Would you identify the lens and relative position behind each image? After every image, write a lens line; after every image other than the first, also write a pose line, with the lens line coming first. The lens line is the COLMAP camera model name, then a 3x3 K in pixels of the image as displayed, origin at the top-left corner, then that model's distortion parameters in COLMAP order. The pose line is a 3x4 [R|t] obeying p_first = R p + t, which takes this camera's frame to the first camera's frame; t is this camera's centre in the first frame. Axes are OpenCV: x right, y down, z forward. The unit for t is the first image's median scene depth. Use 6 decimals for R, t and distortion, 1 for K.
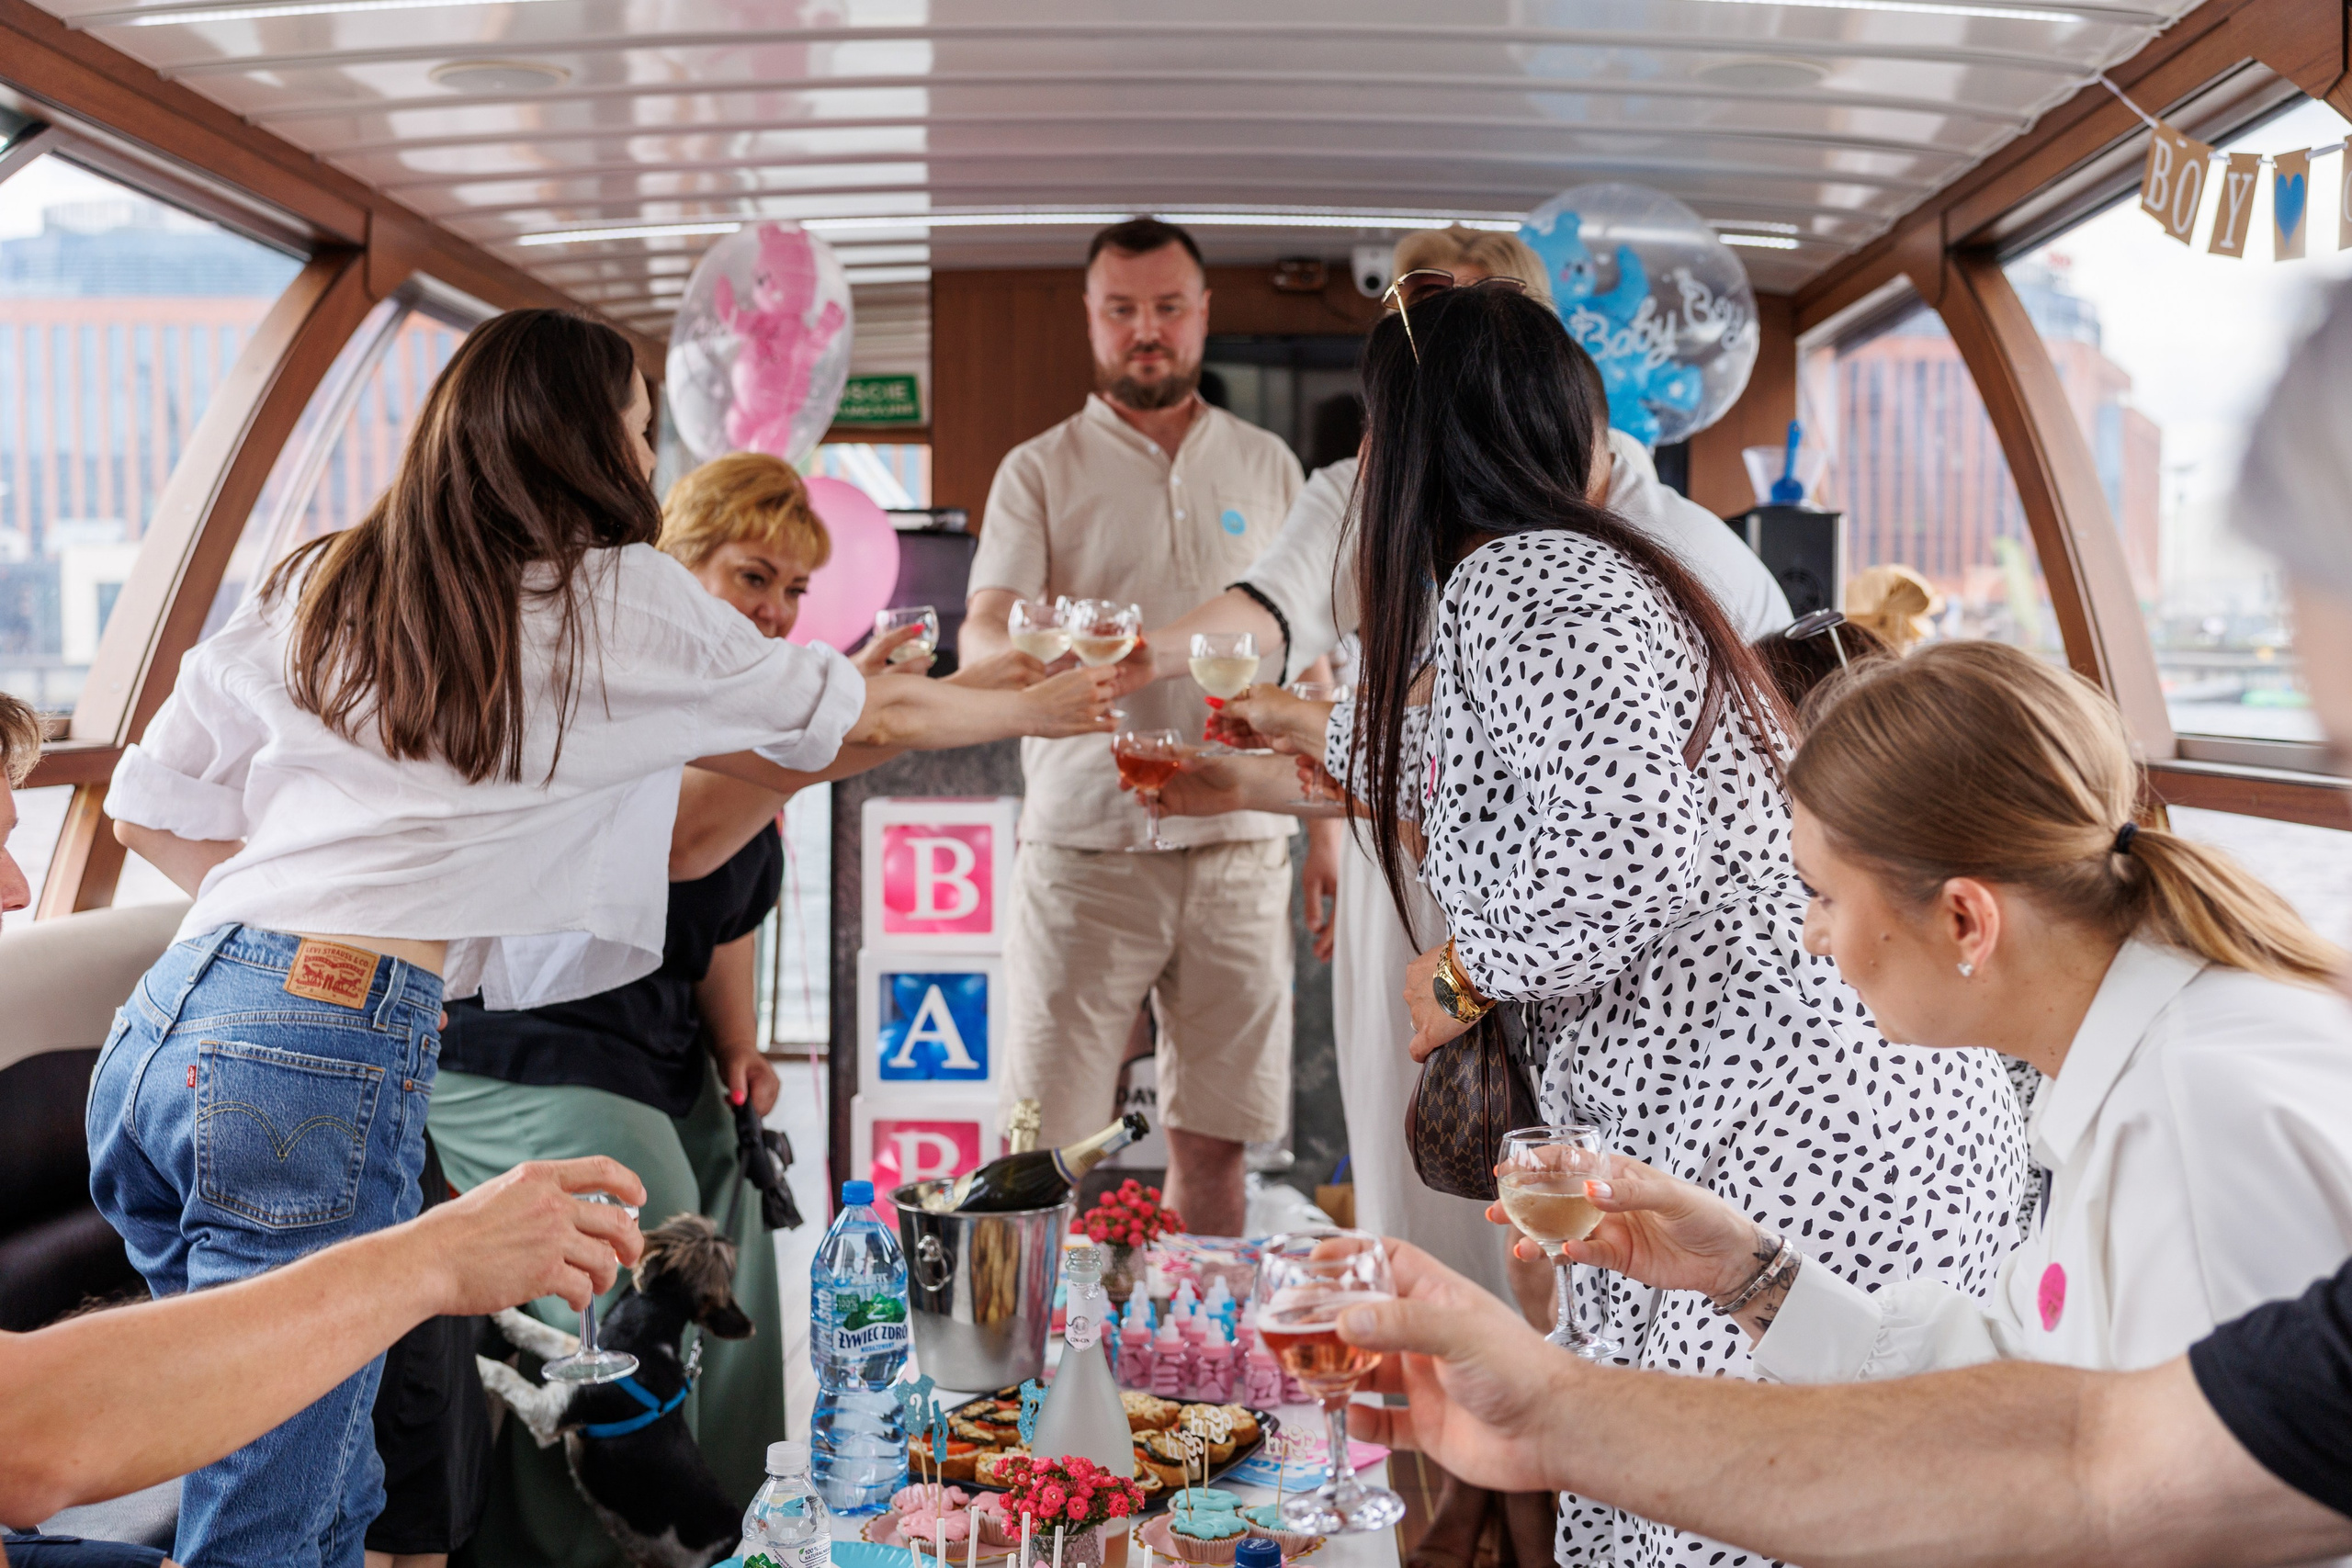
lens RADIAL K [[2745.5, 0, 1182.6], [0, 2745.5, 781.9], [0, 0, 1]] dist [0.066393, 0.000000]
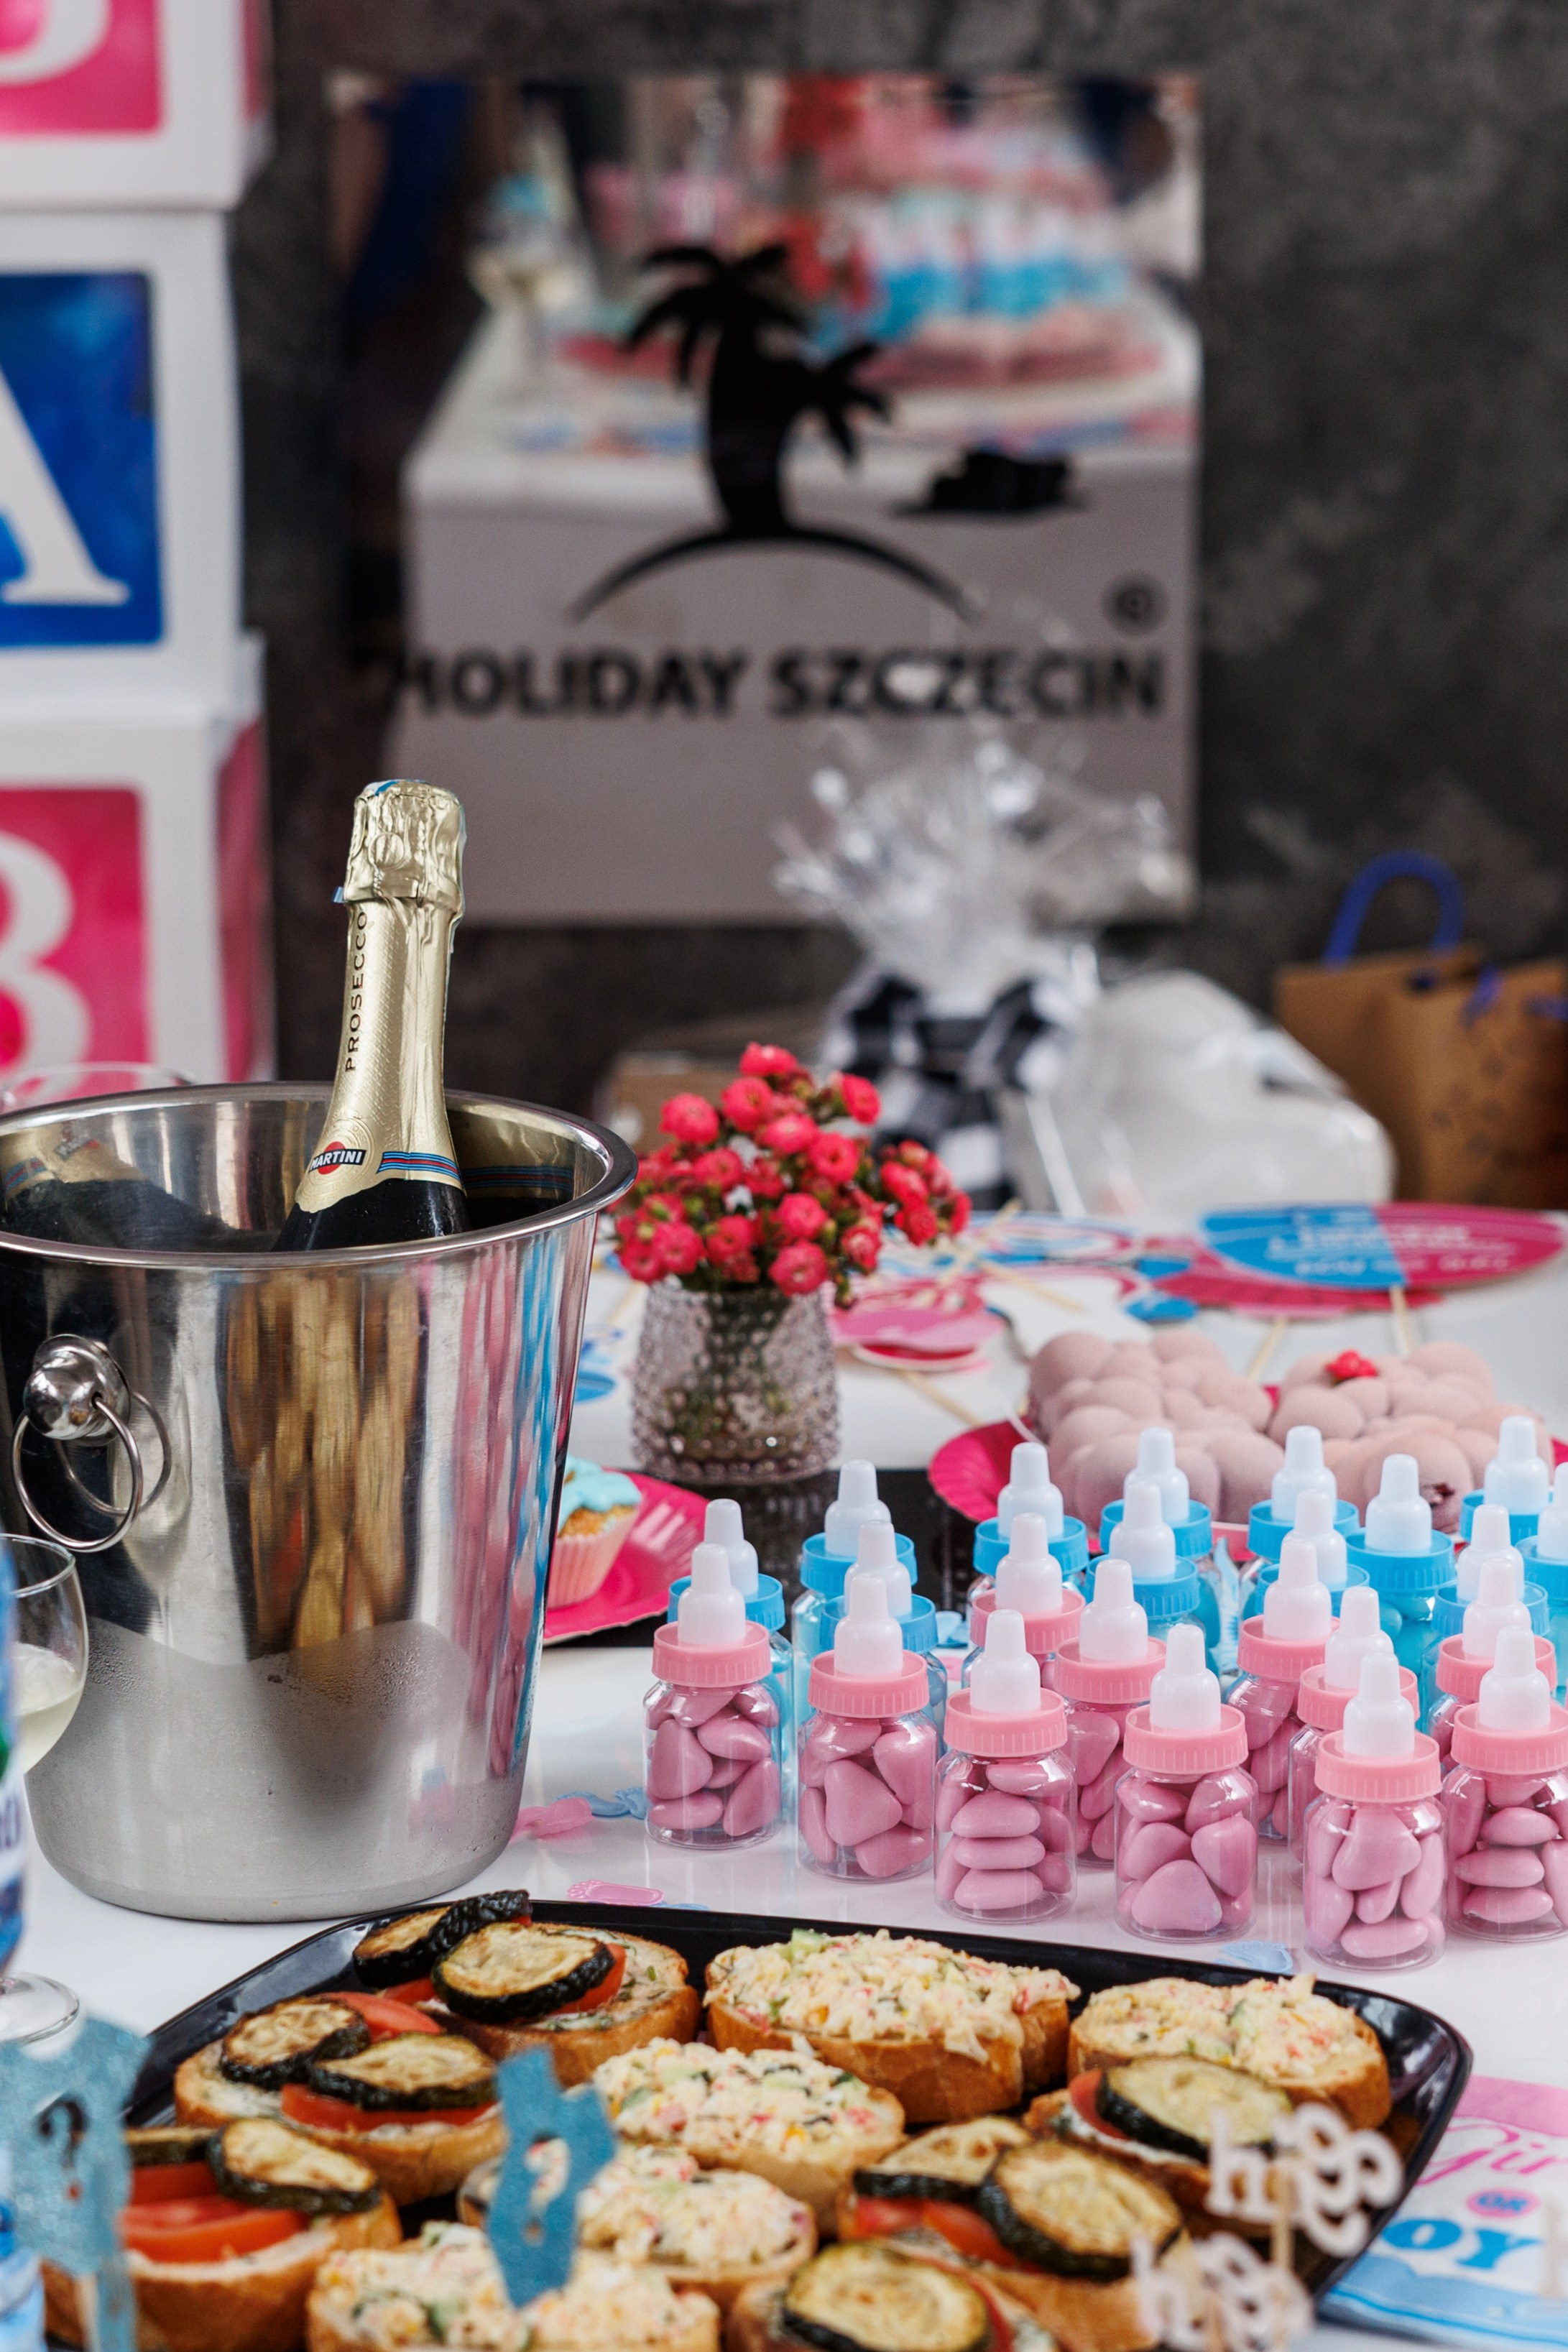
lens RADIAL K [[7333.1, 0, 782.0], [0, 7333.1, 1173.6], [0, 0, 1]] dist [0.496067, 0.000000]
pose [[0.999291, -0.025867, 0.027364, -0.041033], [0.020060, 0.980699, 0.194492, 0.018043], [-0.031866, -0.193805, 0.980522, 0.316315]]
